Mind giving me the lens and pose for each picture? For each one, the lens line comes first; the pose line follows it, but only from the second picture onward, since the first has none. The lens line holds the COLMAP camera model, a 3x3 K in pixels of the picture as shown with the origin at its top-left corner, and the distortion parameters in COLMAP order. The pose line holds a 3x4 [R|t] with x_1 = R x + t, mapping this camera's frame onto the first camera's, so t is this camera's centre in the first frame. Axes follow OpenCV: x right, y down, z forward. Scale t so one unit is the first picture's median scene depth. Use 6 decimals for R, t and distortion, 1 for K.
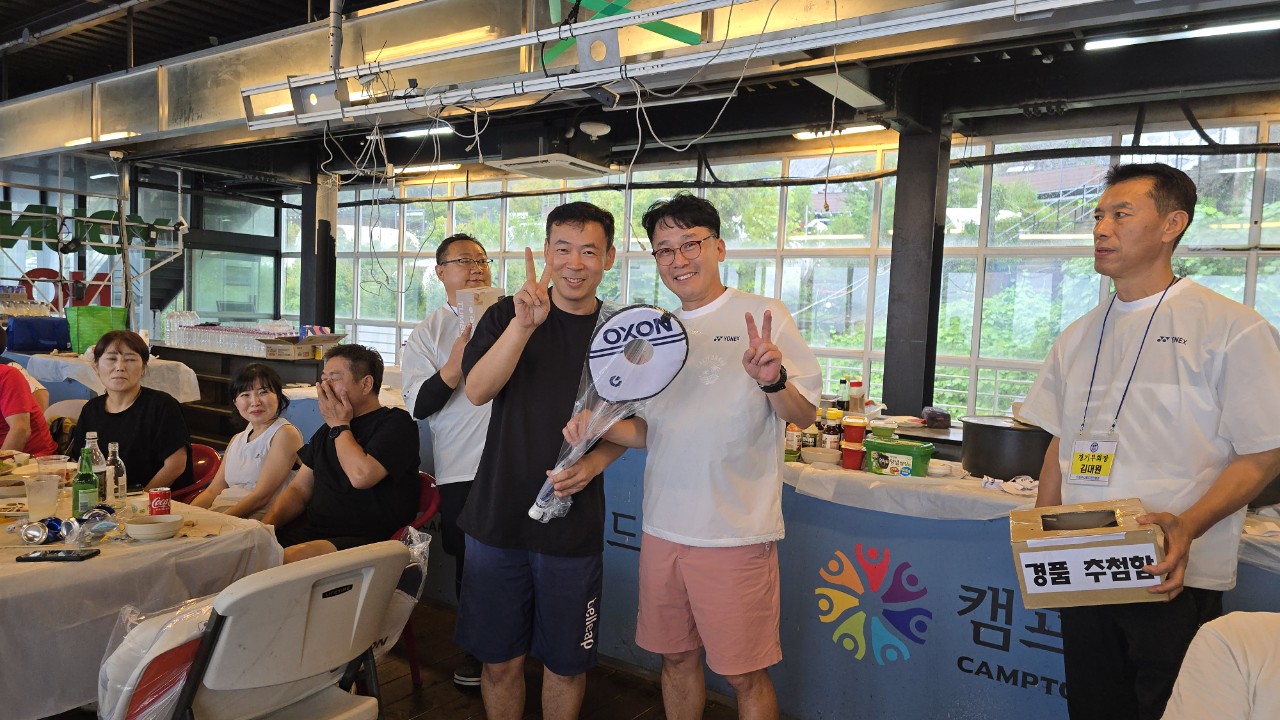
lens RADIAL K [[858.8, 0, 637.0], [0, 858.8, 362.2], [0, 0, 1]] dist [0.069561, -0.081392]
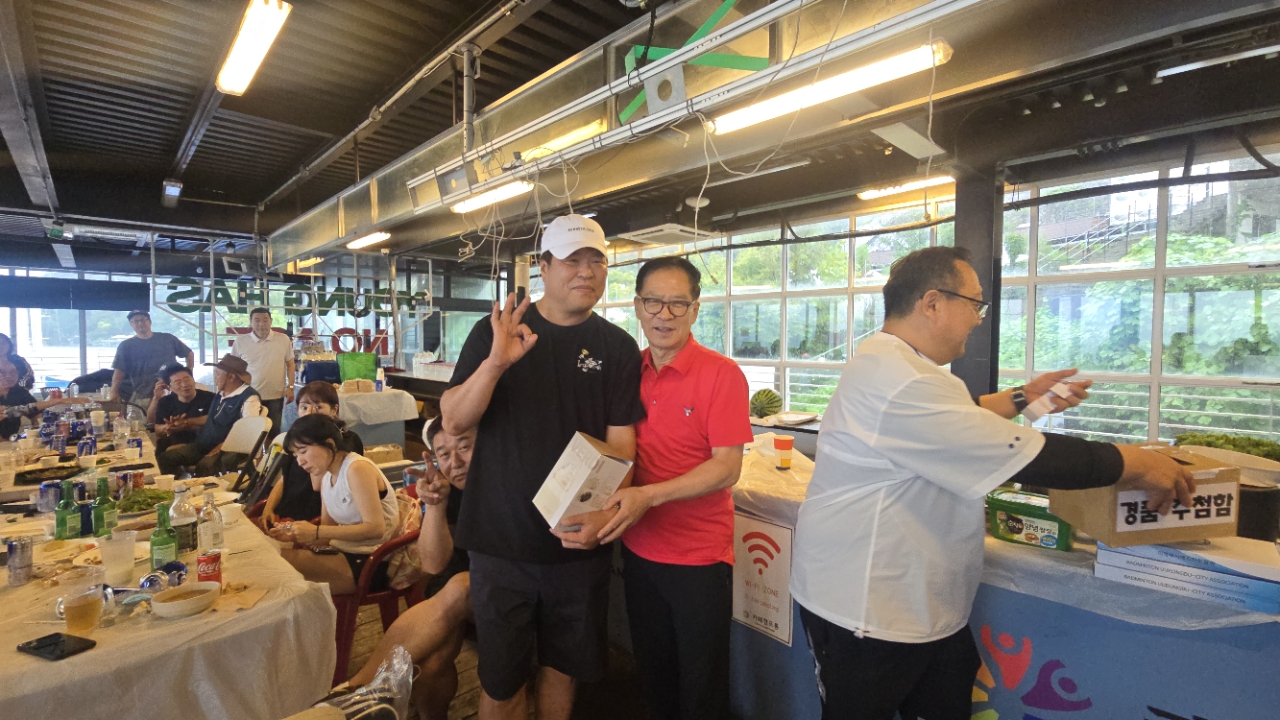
lens RADIAL K [[561.5, 0, 636.4], [0, 561.5, 359.9], [0, 0, 1]] dist [-0.000016, -0.000393]
pose [[0.980589, -0.030891, -0.193623, 0.020446], [0.026229, 0.999302, -0.026597, -0.016590], [0.194310, 0.021003, 0.980715, 0.191234]]
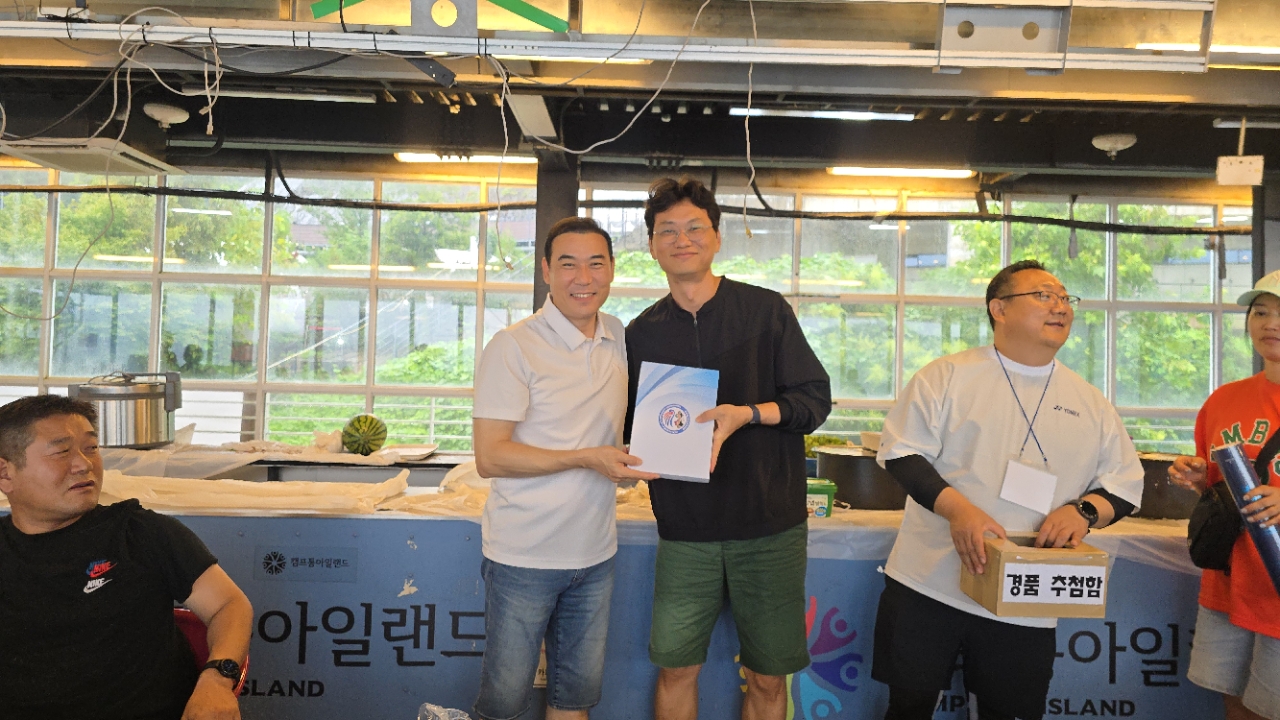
lens RADIAL K [[864.7, 0, 650.6], [0, 864.7, 345.6], [0, 0, 1]] dist [0.061118, -0.073271]
pose [[0.809303, -0.003139, 0.587383, -0.187785], [0.039545, 0.998008, -0.049151, -0.008370], [-0.586059, 0.063006, 0.807815, 0.146325]]
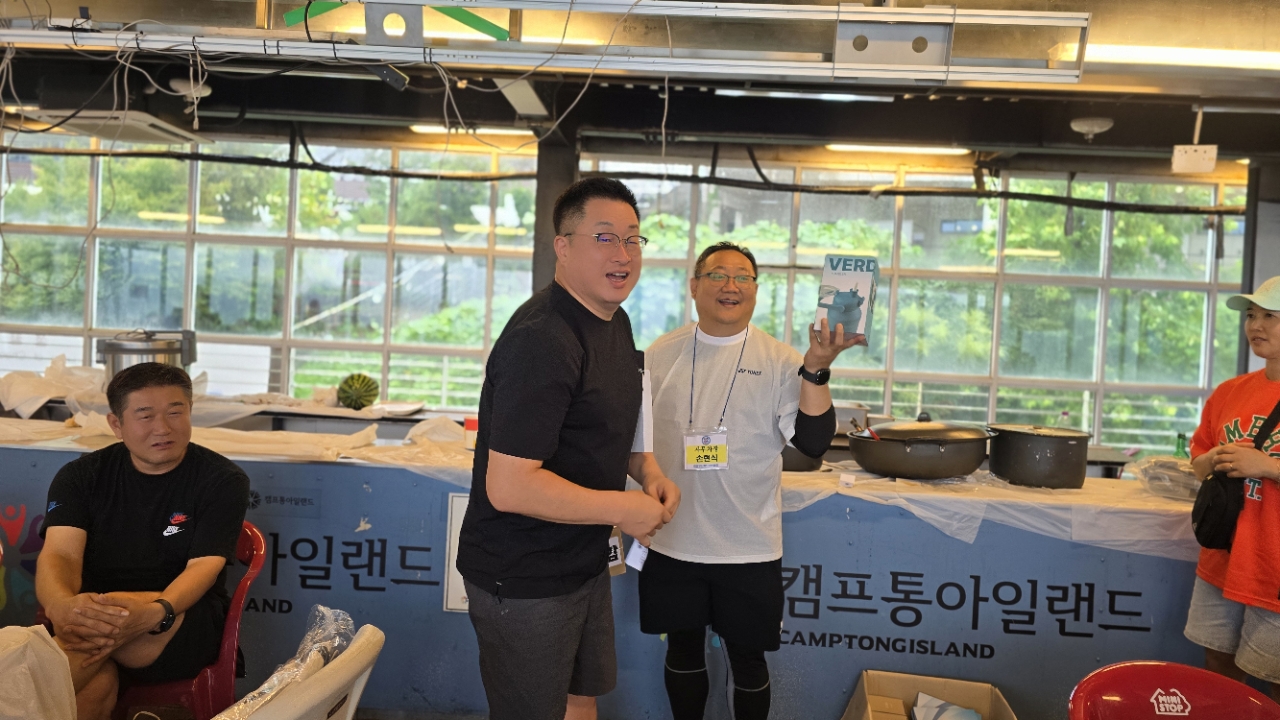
lens RADIAL K [[863.6, 0, 651.8], [0, 863.6, 347.2], [0, 0, 1]] dist [0.067704, -0.077070]
pose [[0.837211, -0.011052, 0.546768, -0.166473], [0.015089, 0.999882, -0.002894, -0.013136], [-0.546672, 0.010673, 0.837279, 0.059891]]
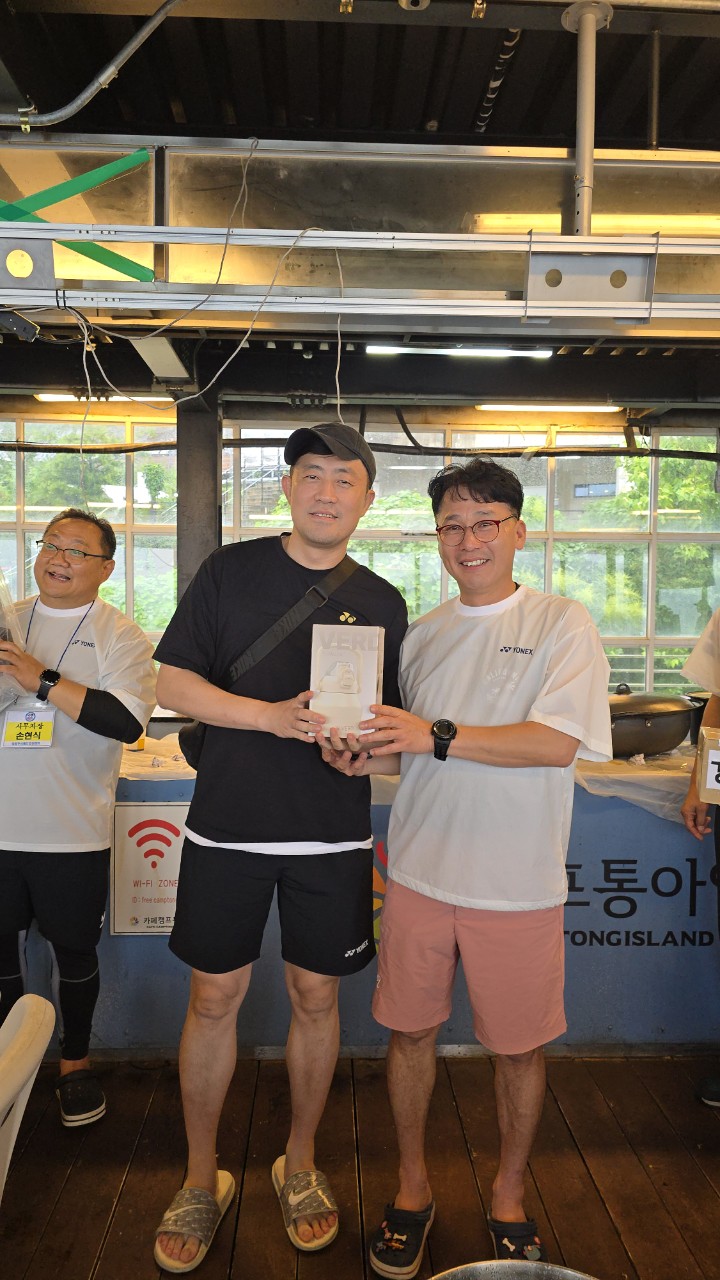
lens RADIAL K [[861.3, 0, 354.2], [0, 861.3, 639.1], [0, 0, 1]] dist [0.065157, -0.076426]
pose [[0.793167, -0.058673, 0.606171, -0.154920], [0.056204, 0.998153, 0.023072, -0.017877], [-0.606405, 0.015769, 0.795000, 0.117047]]
